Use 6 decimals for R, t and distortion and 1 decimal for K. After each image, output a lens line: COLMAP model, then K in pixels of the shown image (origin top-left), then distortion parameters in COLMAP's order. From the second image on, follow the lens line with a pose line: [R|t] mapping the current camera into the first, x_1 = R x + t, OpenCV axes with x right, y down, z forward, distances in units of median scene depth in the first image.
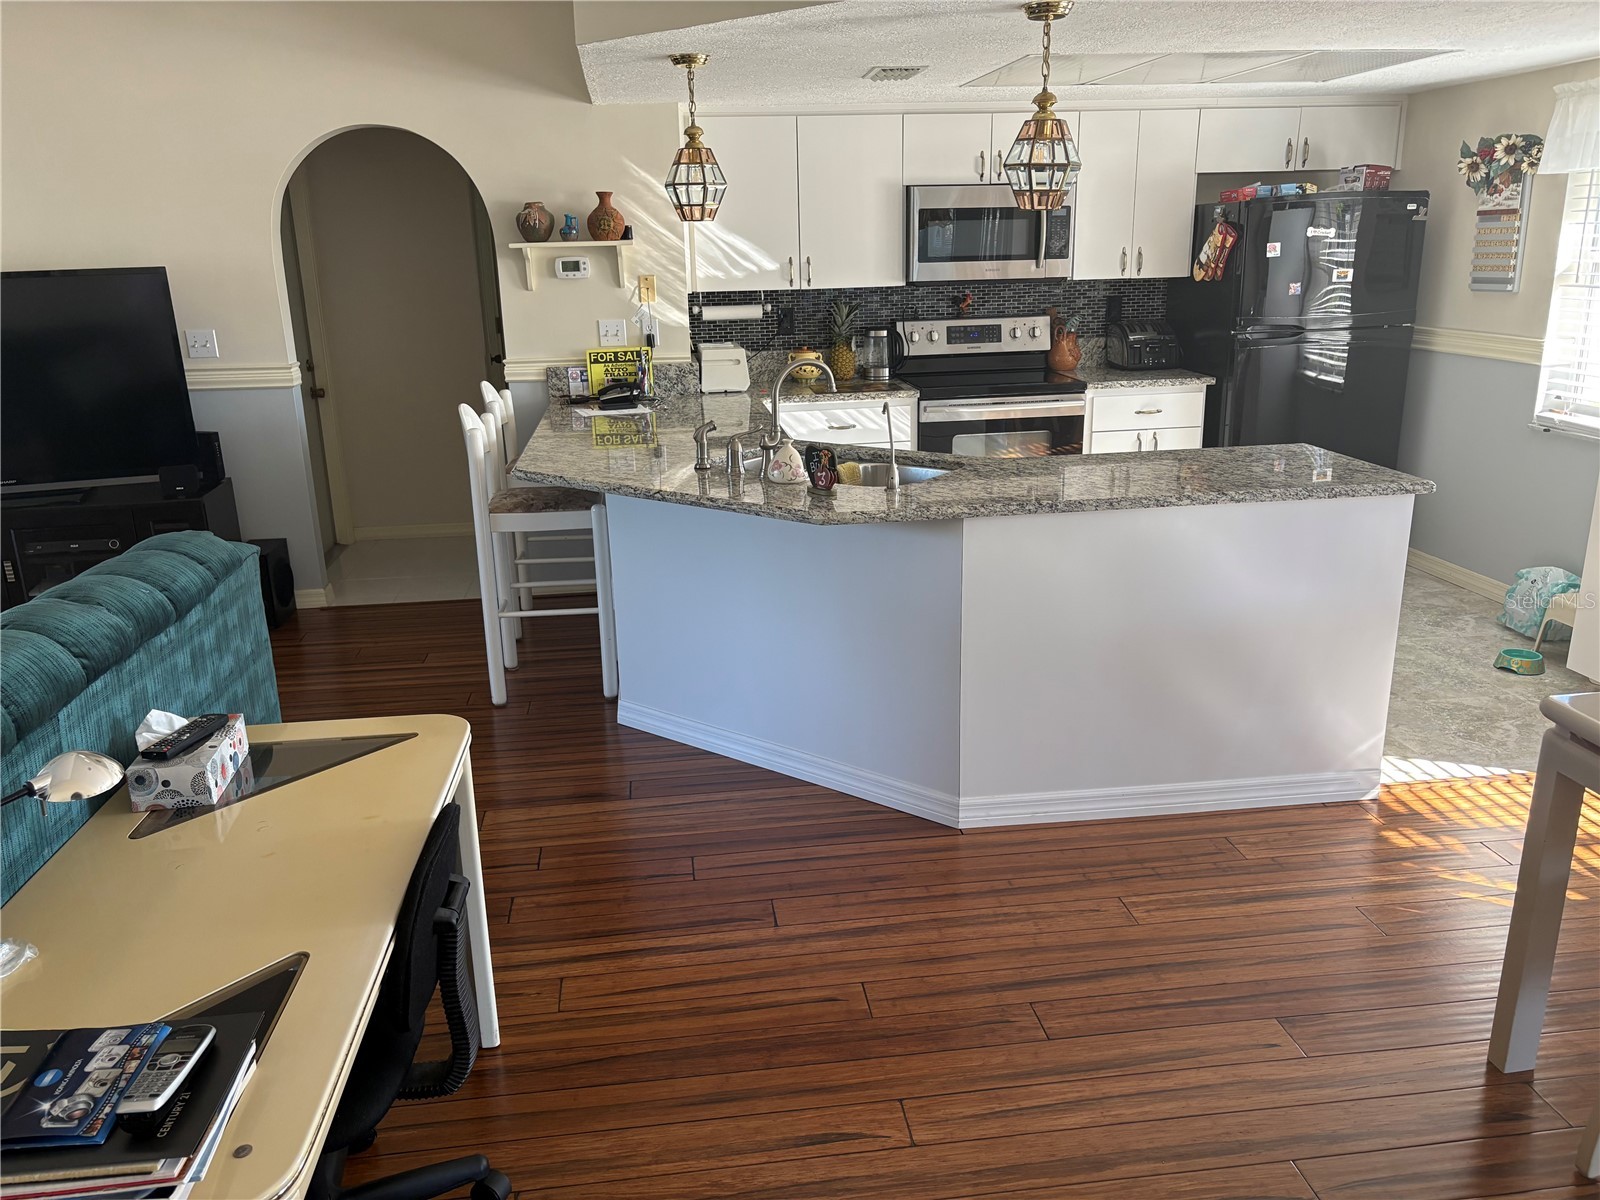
lens RADIAL K [[1208.0, 0, 798.0], [0, 1208.0, 602.5], [0, 0, 1]] dist [0.045588, -0.049098]
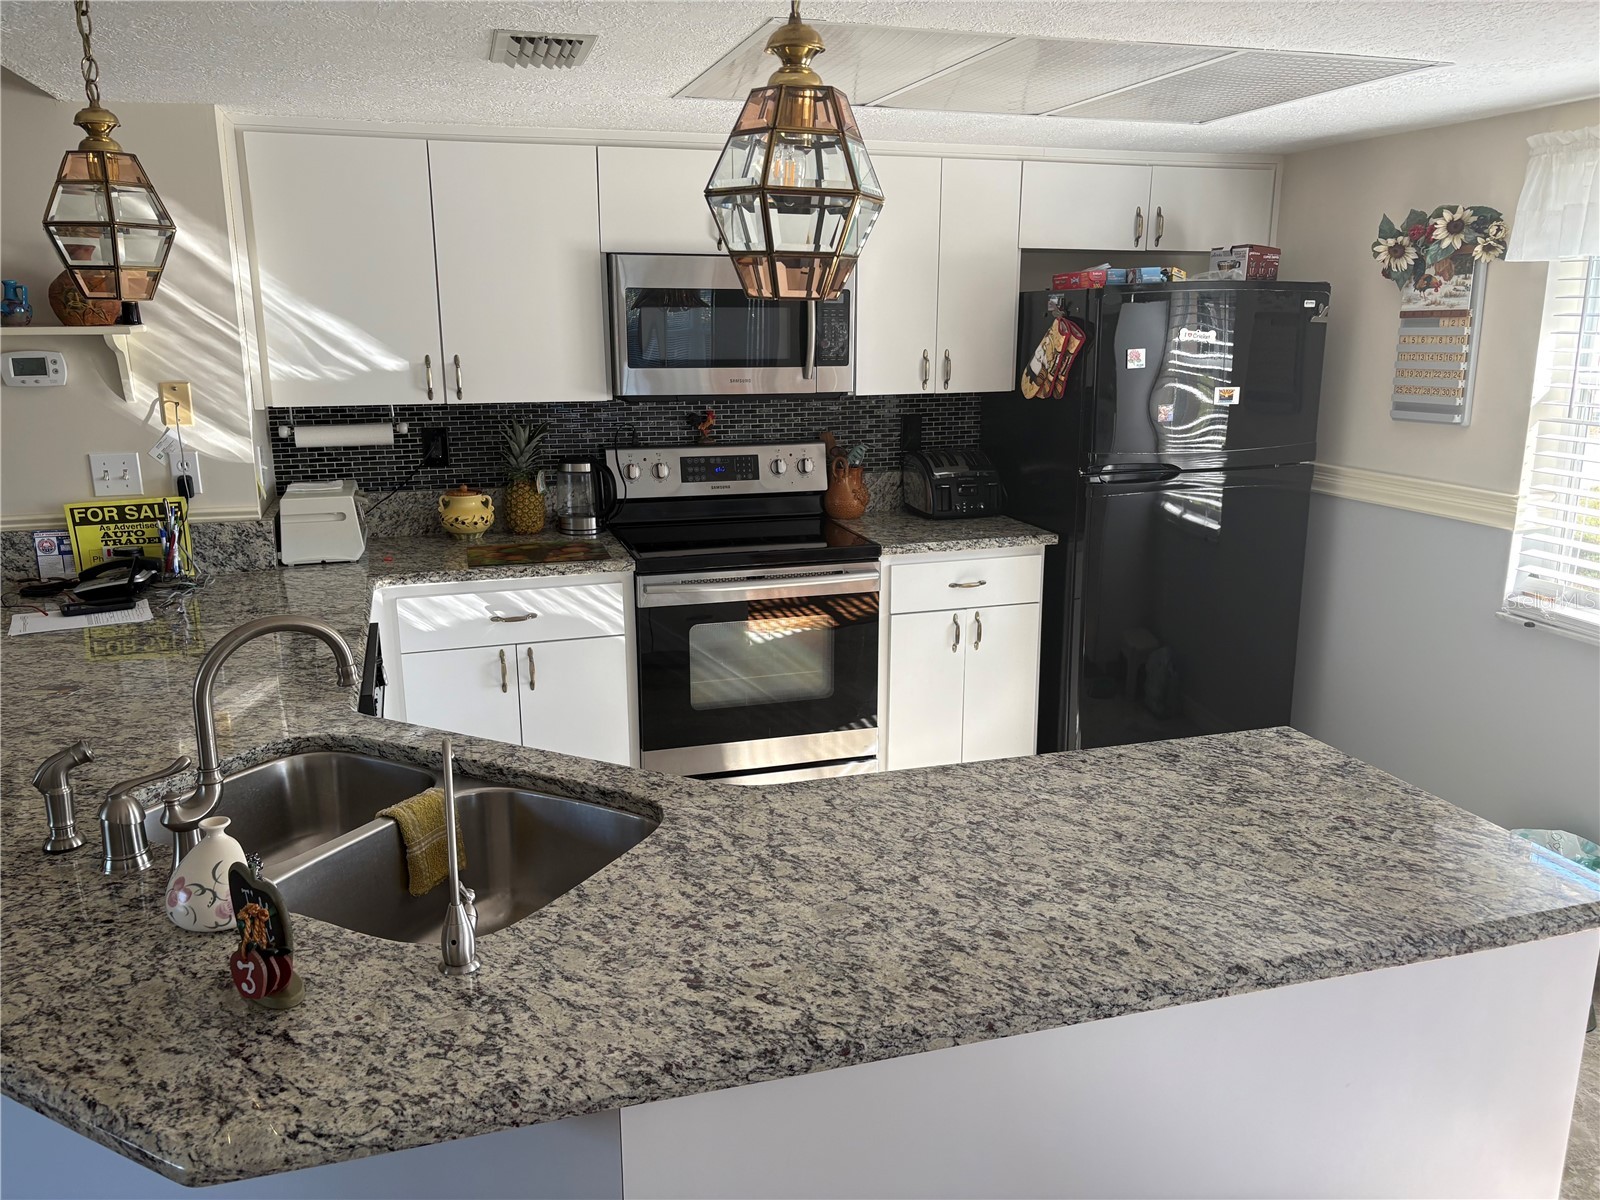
lens RADIAL K [[1208.0, 0, 794.9], [0, 1208.0, 608.6], [0, 0, 1]] dist [0.045588, -0.049098]
pose [[0.984812, -0.020416, 0.172421, 0.072986], [0.029886, 0.998173, -0.052512, -0.112768], [-0.171034, 0.056867, 0.983623, 0.345583]]
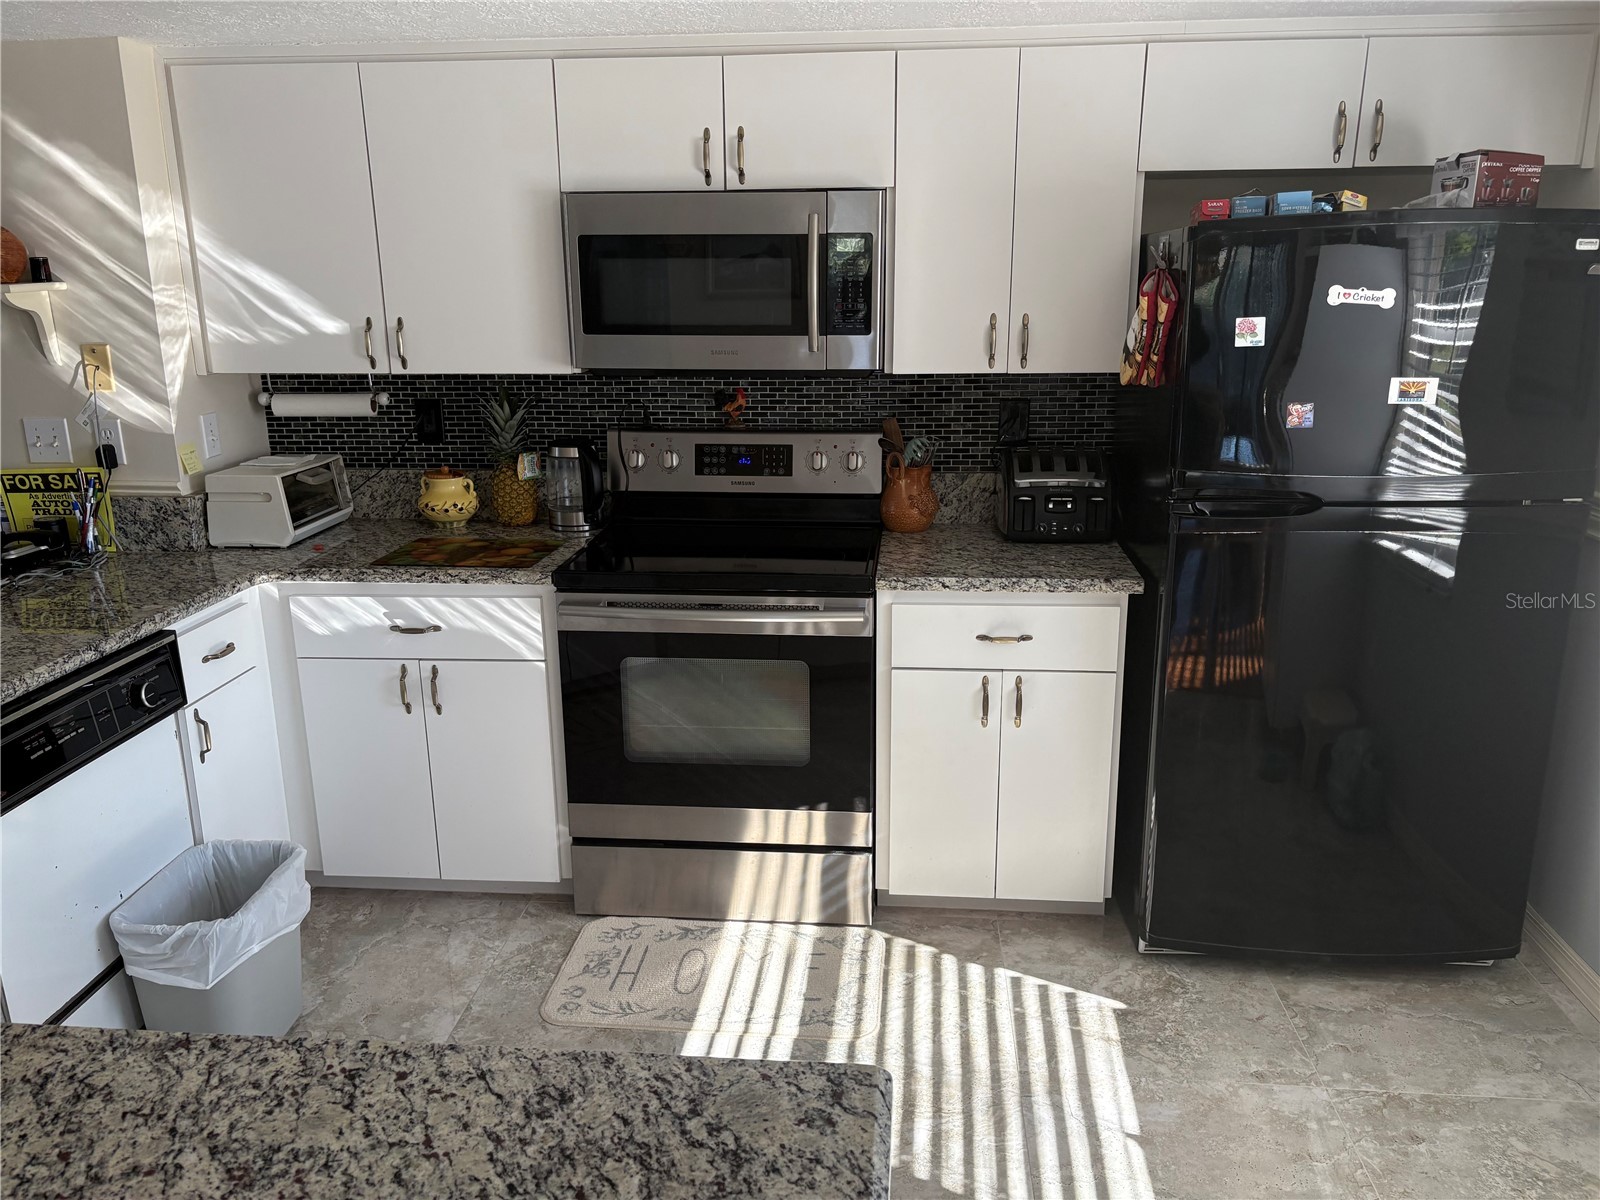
lens RADIAL K [[1208.0, 0, 805.7], [0, 1208.0, 608.8], [0, 0, 1]] dist [0.045588, -0.049098]
pose [[0.977879, 0.071446, -0.196589, 0.314414], [-0.074679, 0.997166, -0.009070, -0.162989], [0.195384, 0.023551, 0.980444, 0.500724]]
